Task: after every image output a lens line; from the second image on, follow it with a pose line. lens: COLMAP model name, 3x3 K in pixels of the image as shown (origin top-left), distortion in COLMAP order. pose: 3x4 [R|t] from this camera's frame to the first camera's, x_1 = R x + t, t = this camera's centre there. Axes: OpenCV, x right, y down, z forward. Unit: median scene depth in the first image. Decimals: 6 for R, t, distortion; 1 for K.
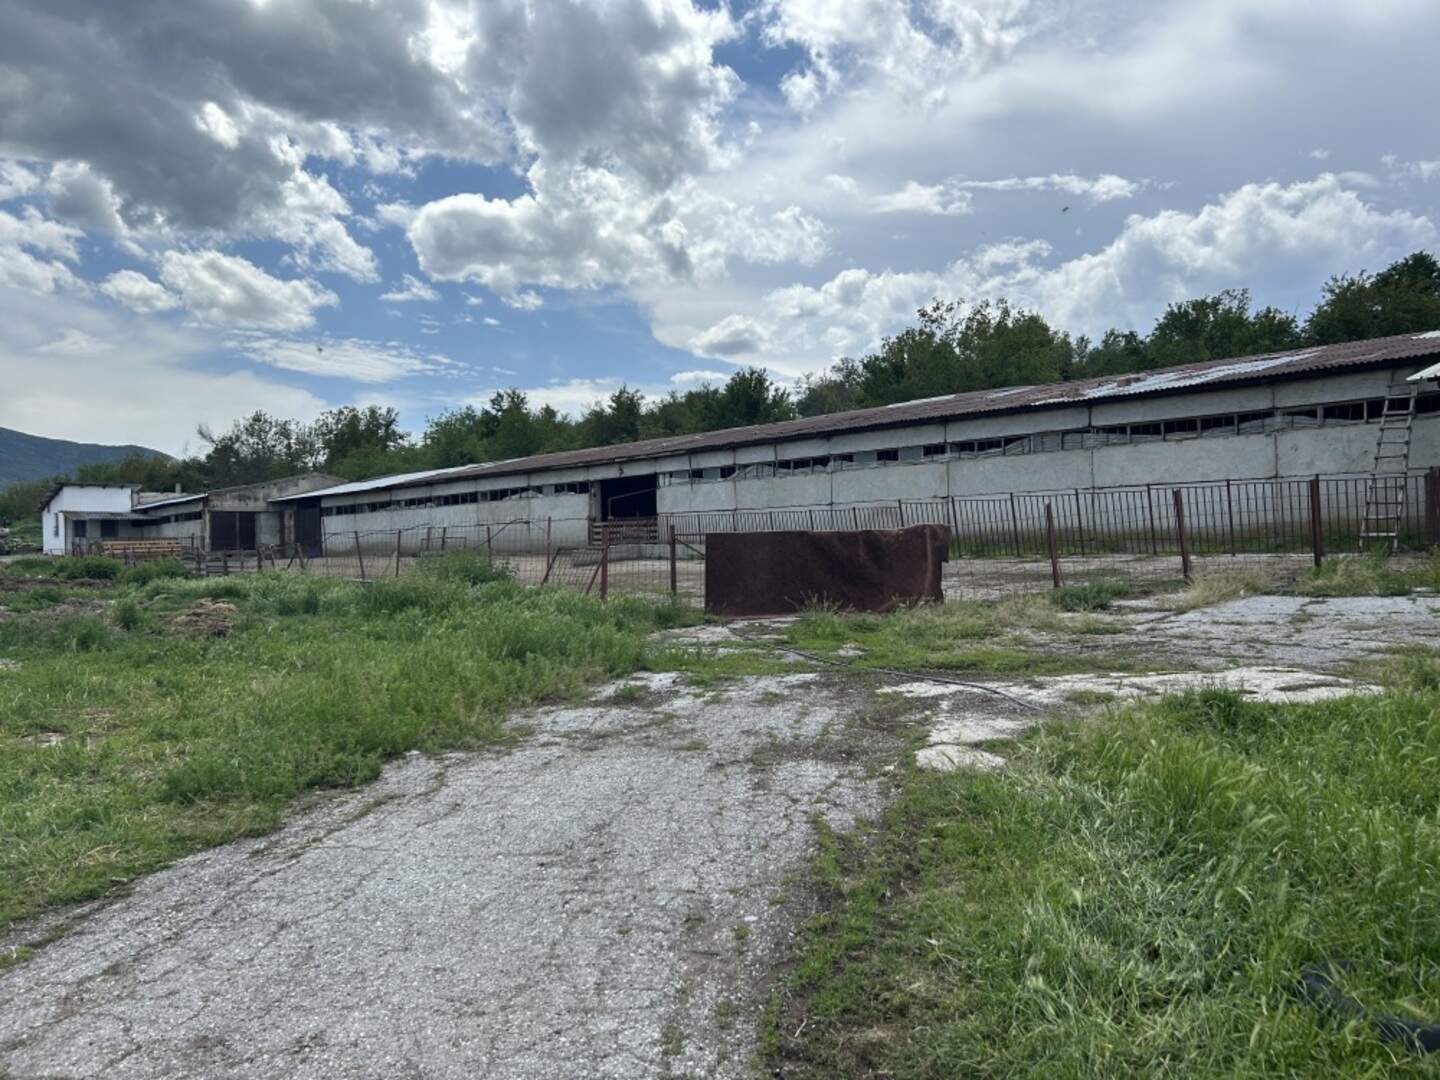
lens RADIAL K [[1083.1, 0, 728.9], [0, 1083.1, 545.9], [0, 0, 1]] dist [0.052932, -0.057174]
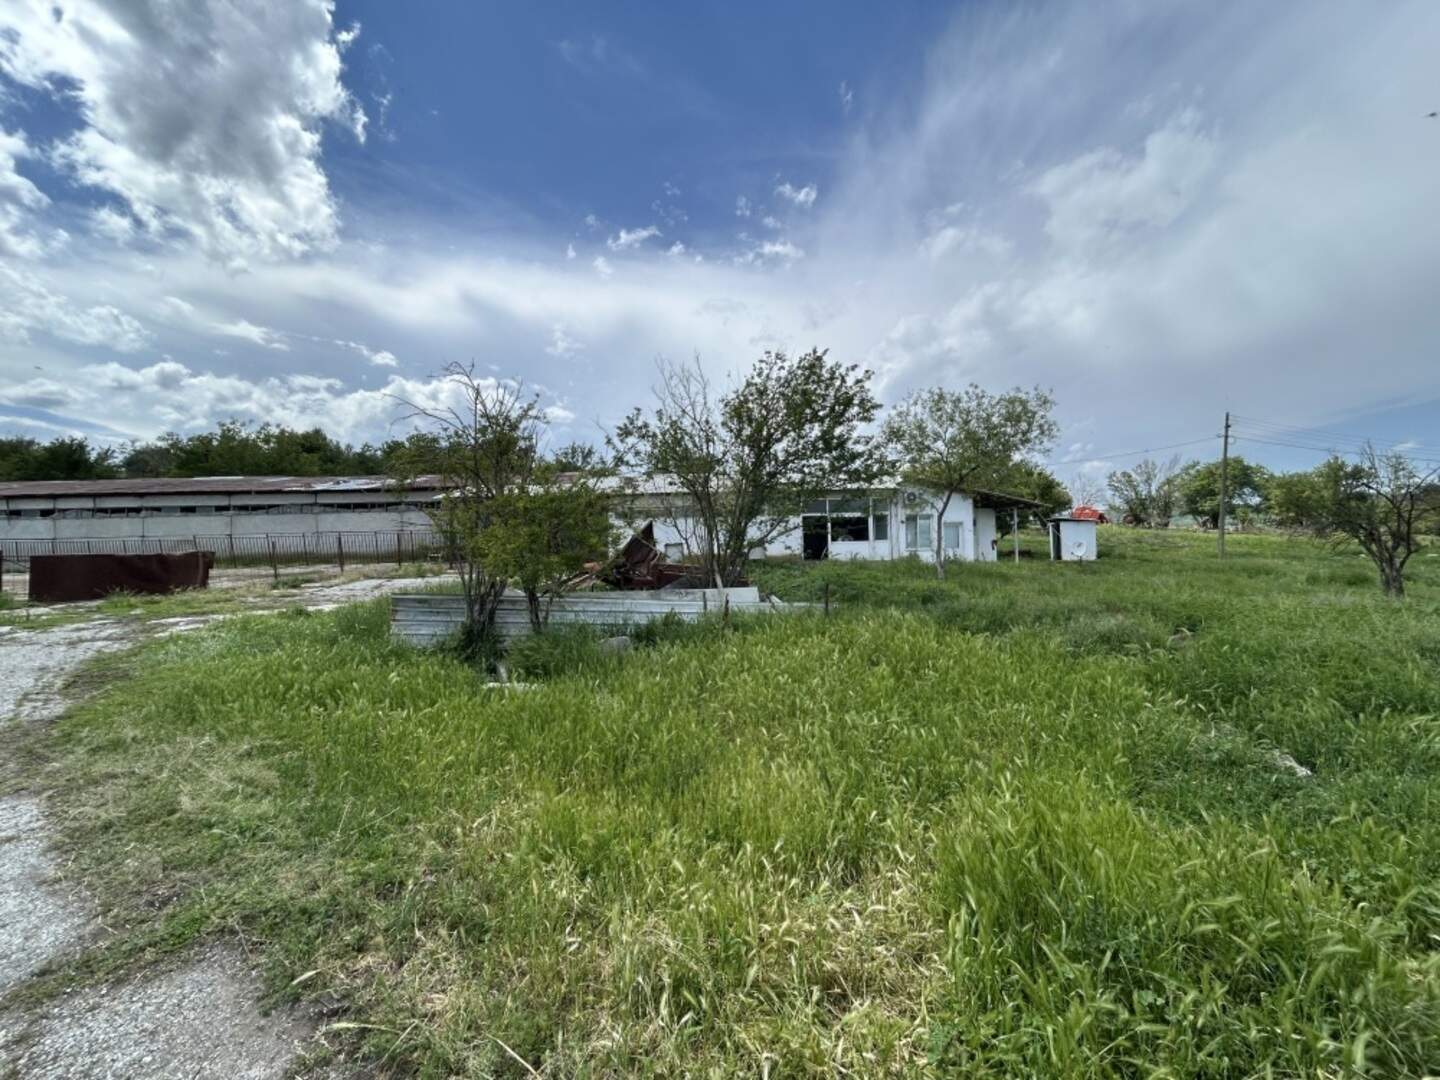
lens RADIAL K [[580.9, 0, 720.0], [0, 580.9, 540.0], [0, 0, 1]] dist [-0.001469, 0.000007]
pose [[0.650167, 0.016705, 0.759608, -0.005598], [0.009737, 0.999493, -0.030316, 0.001336], [-0.759729, 0.027107, 0.649675, -0.276391]]
